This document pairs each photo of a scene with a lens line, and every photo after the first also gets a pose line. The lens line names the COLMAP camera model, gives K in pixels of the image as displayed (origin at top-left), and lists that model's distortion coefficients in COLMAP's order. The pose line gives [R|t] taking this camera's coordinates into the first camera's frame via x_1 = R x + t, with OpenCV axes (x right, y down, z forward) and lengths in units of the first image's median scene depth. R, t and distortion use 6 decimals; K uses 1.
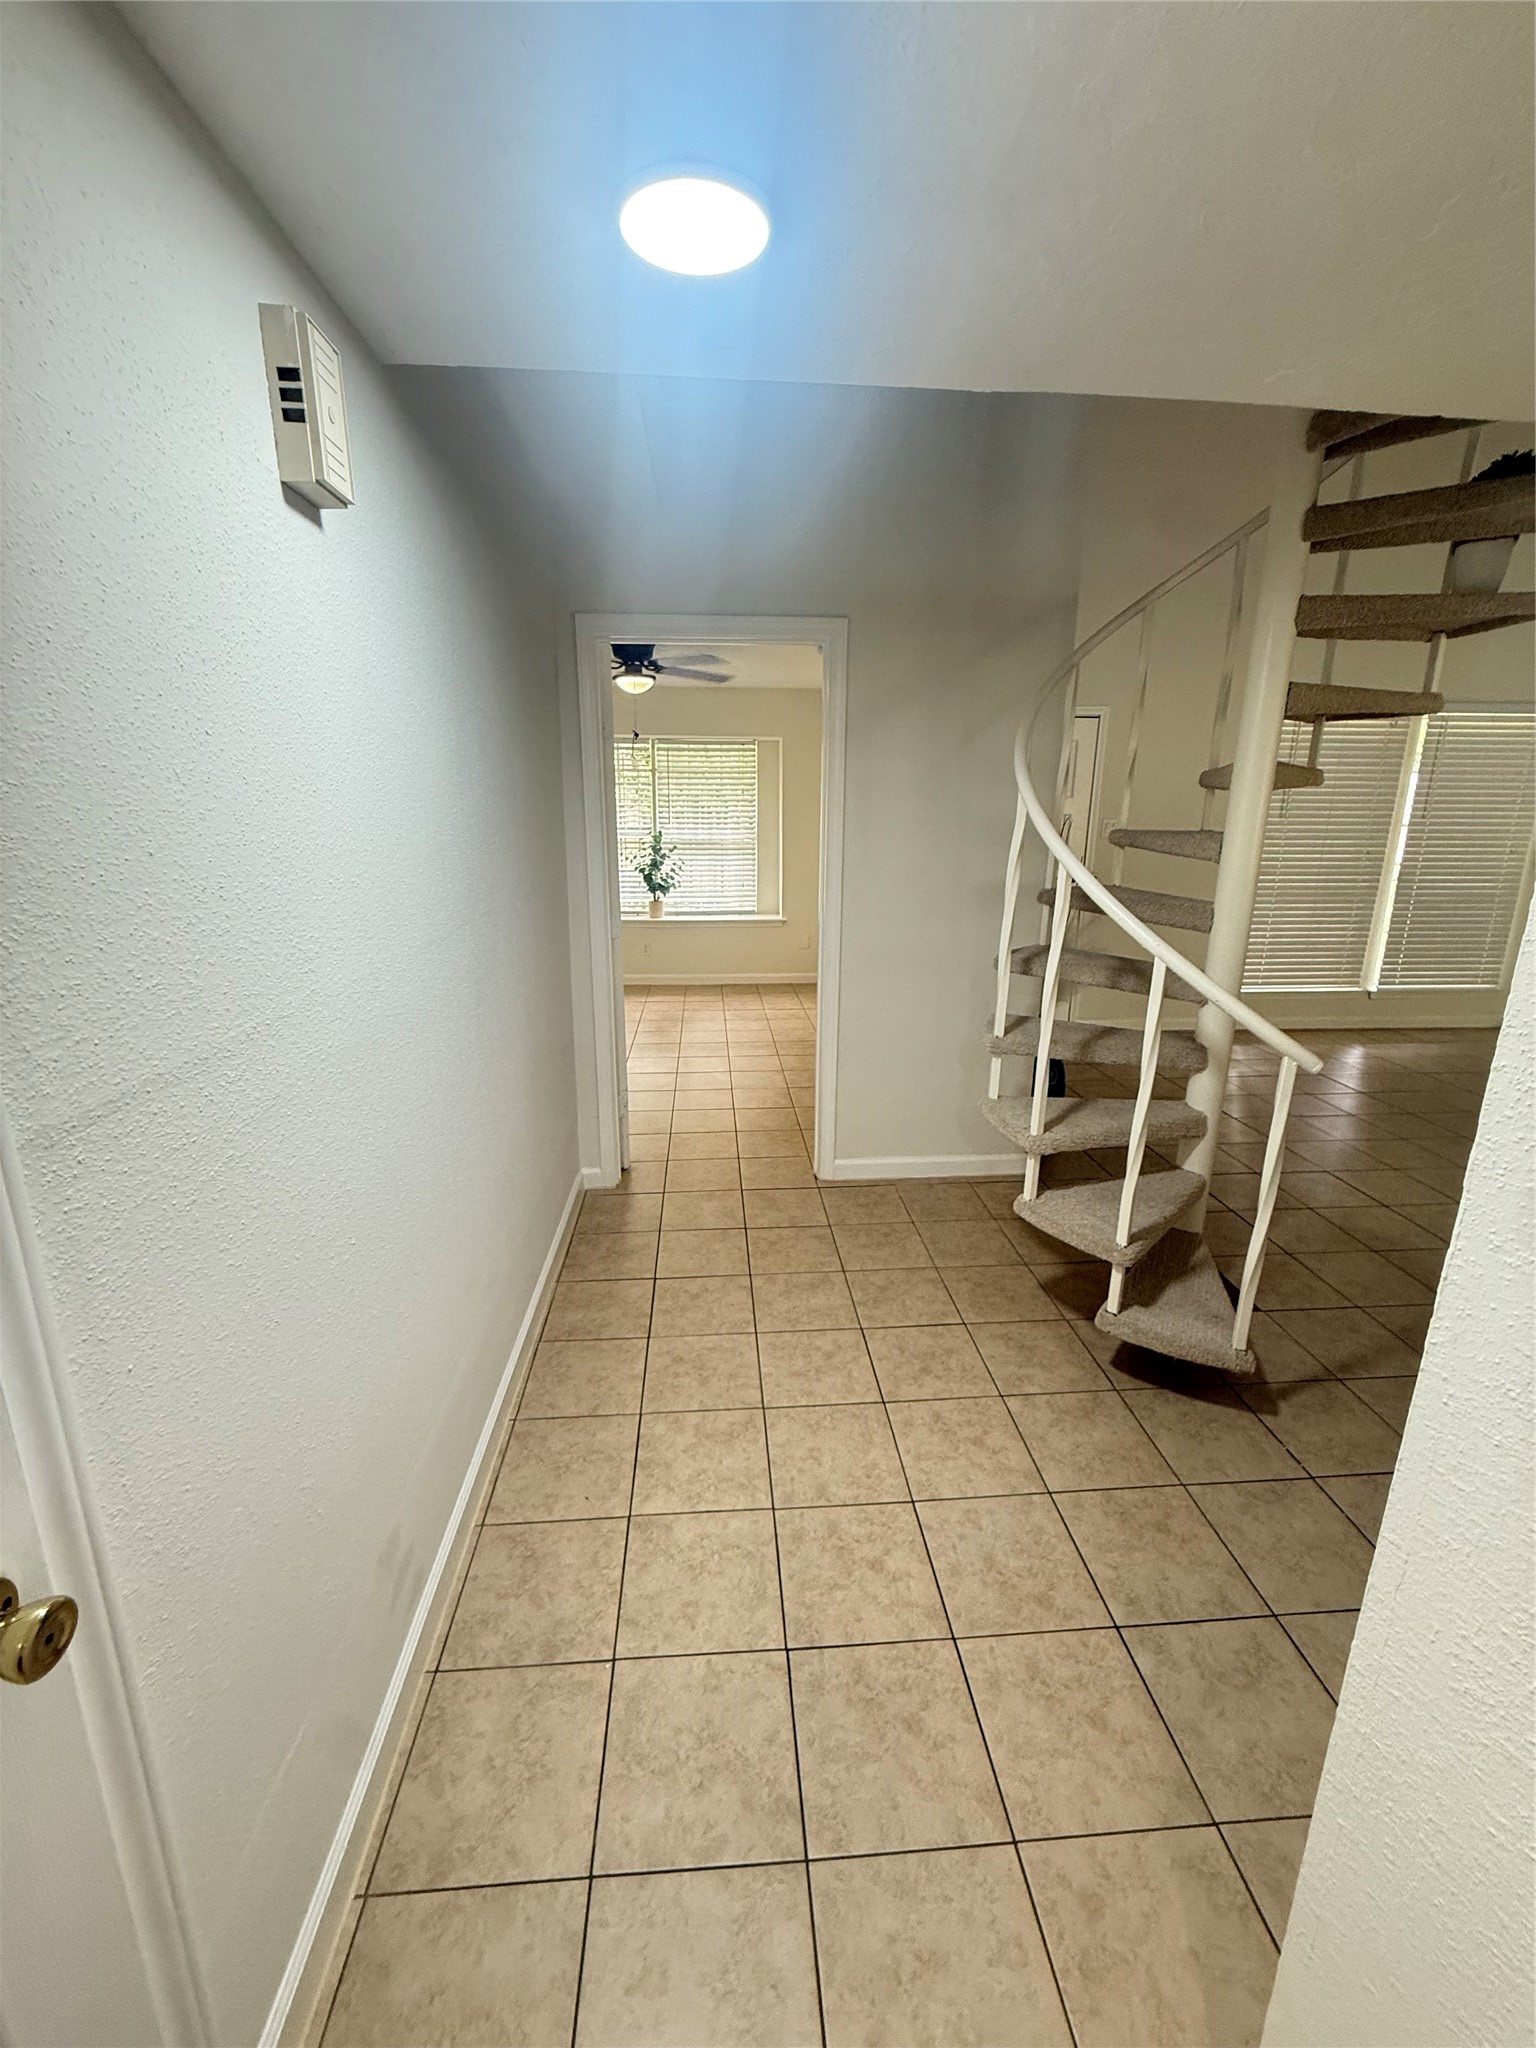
lens RADIAL K [[819.3, 0, 768.2], [0, 819.3, 1017.7], [0, 0, 1]] dist [0.000979, -0.000221]
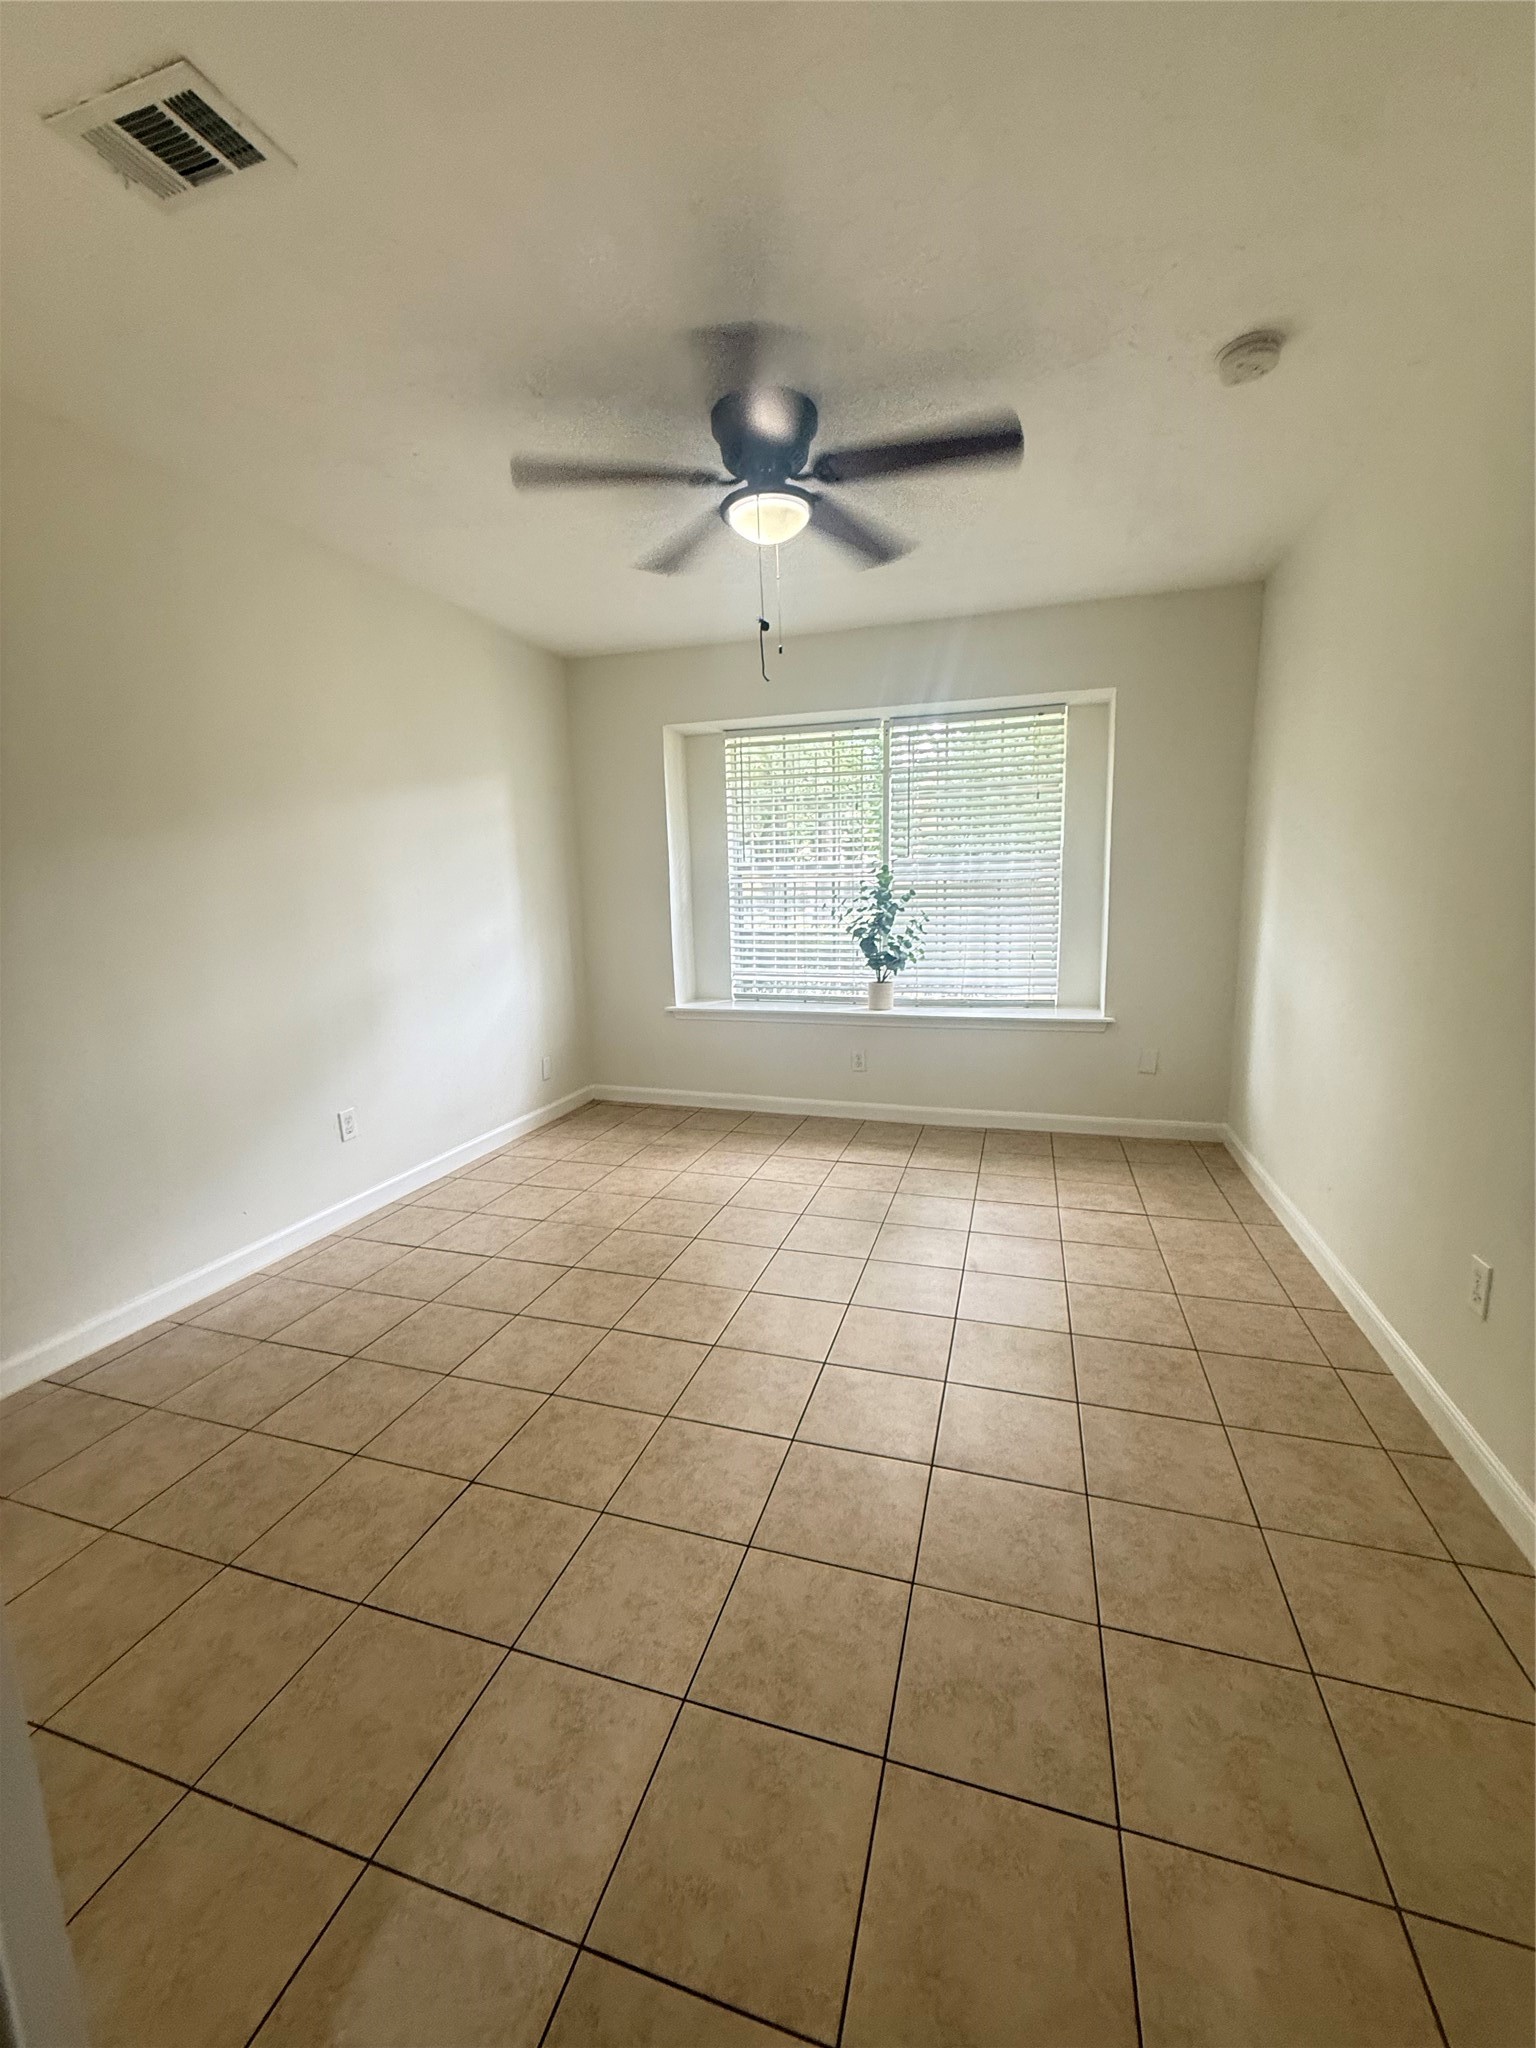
lens RADIAL K [[819.3, 0, 769.4], [0, 819.3, 1024.1], [0, 0, 1]] dist [0.000979, -0.000221]
pose [[0.931123, 0.033639, -0.363150, 0.007309], [-0.062801, 0.995652, -0.068793, -0.065728], [0.359257, 0.086861, 0.929188, 0.416321]]
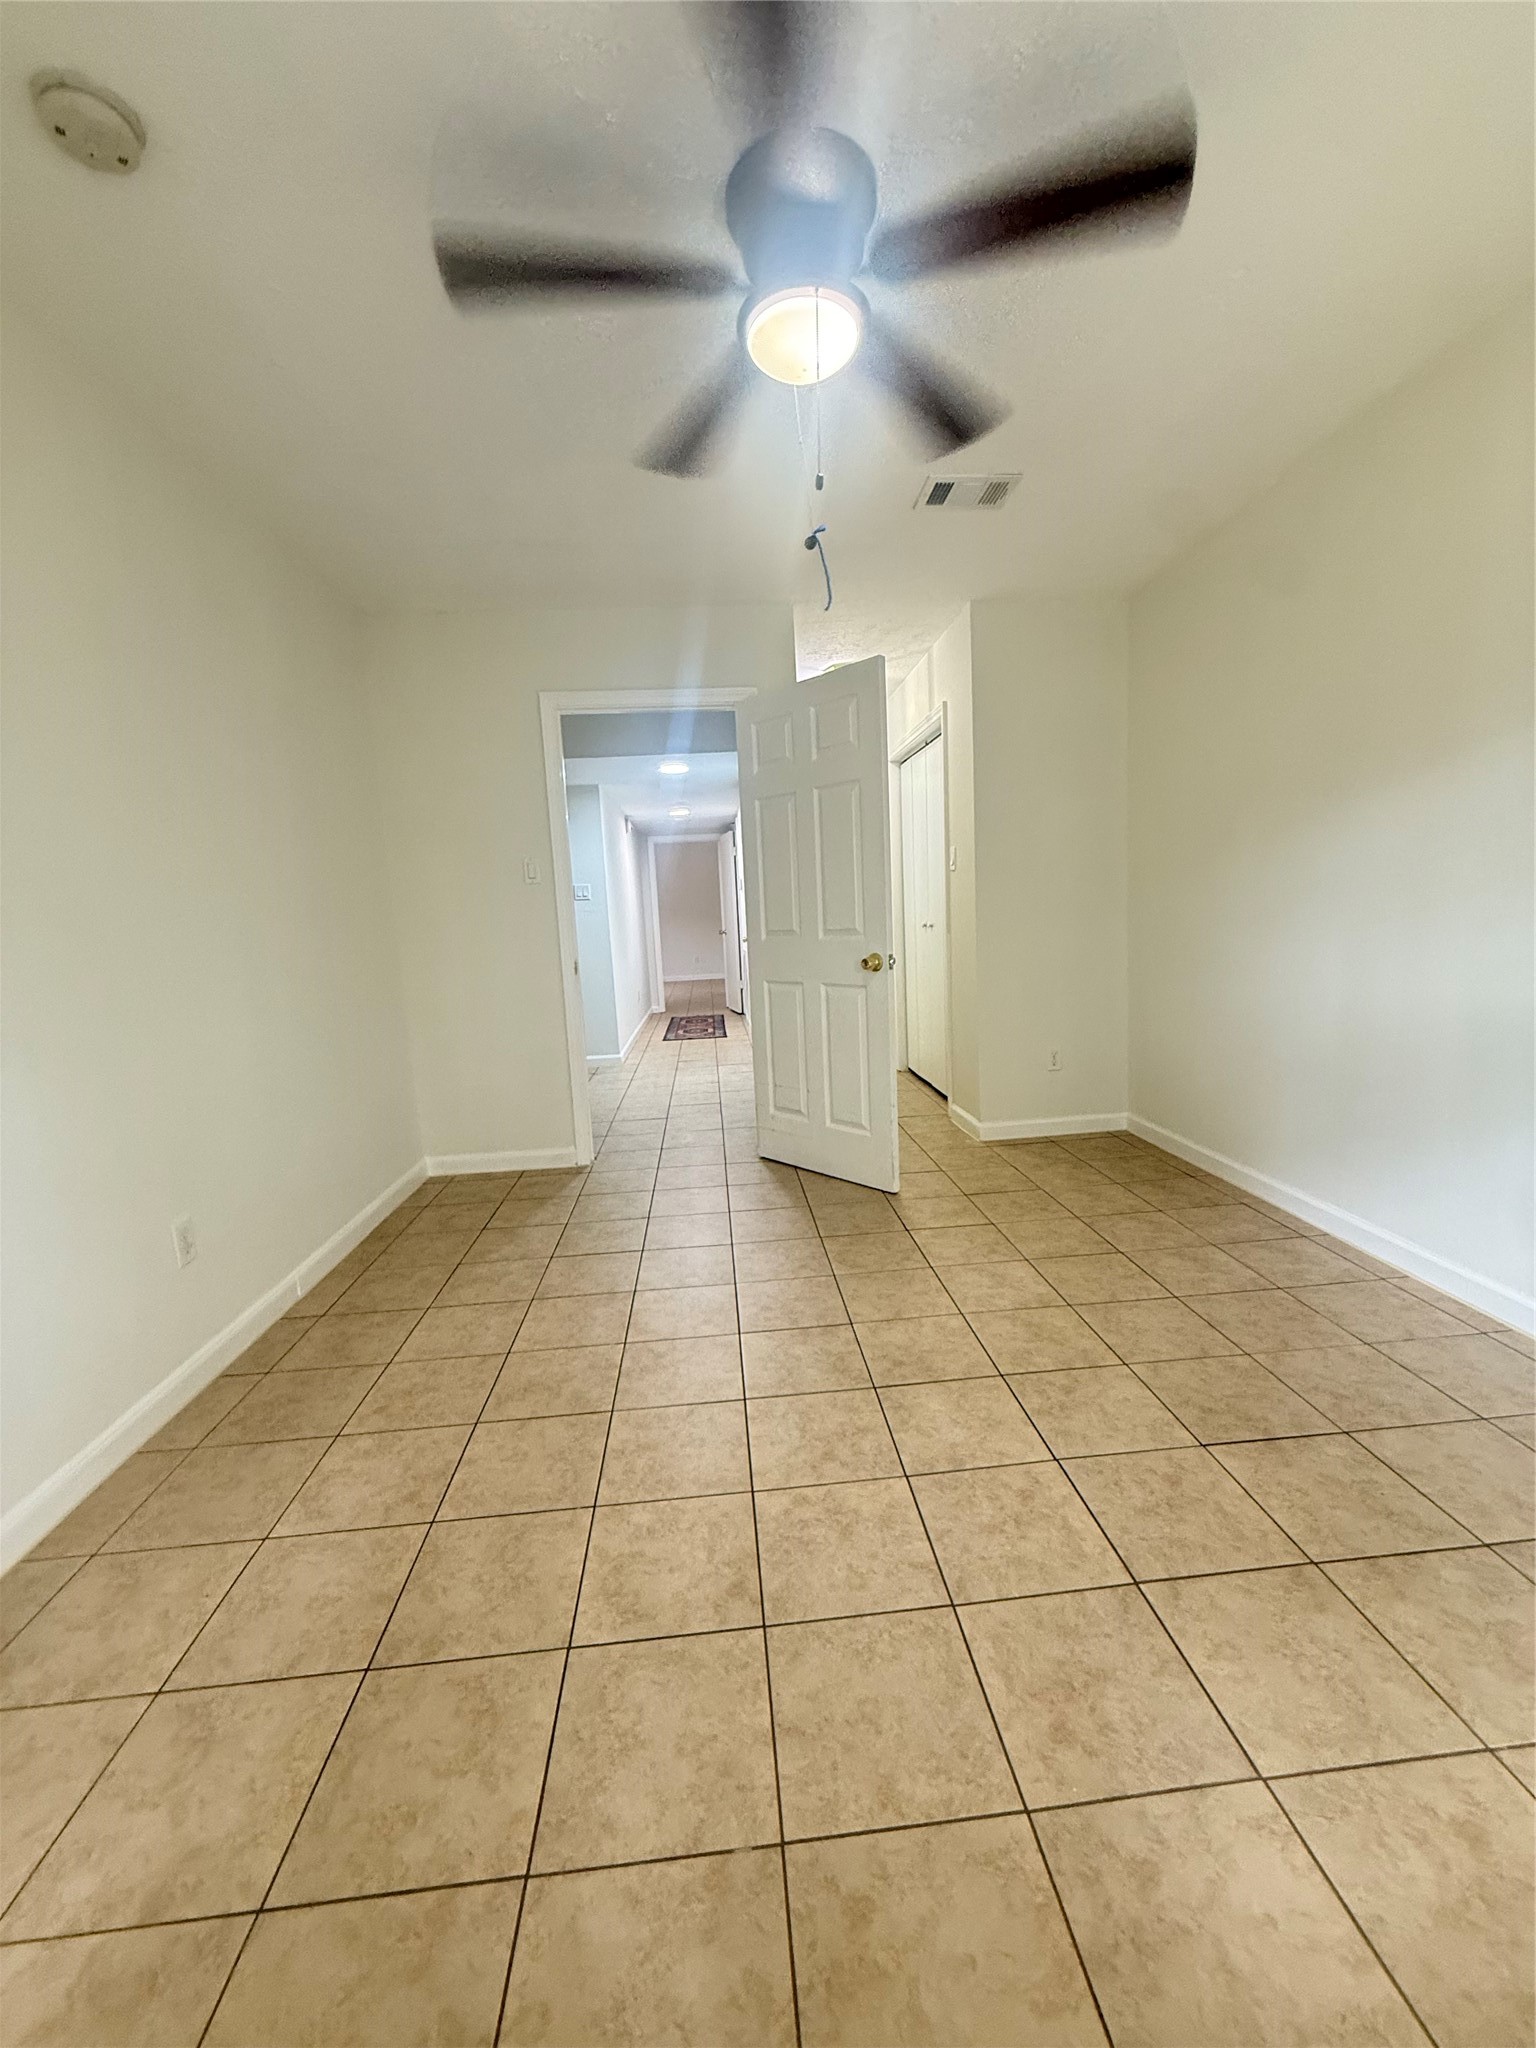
lens RADIAL K [[819.3, 0, 769.2], [0, 819.3, 1024.5], [0, 0, 1]] dist [0.000979, -0.000221]
pose [[-0.999112, 0.042132, 0.000416, -0.094791], [0.039155, 0.924779, 0.378484, -0.191454], [0.015561, 0.378164, -0.925608, 0.956722]]
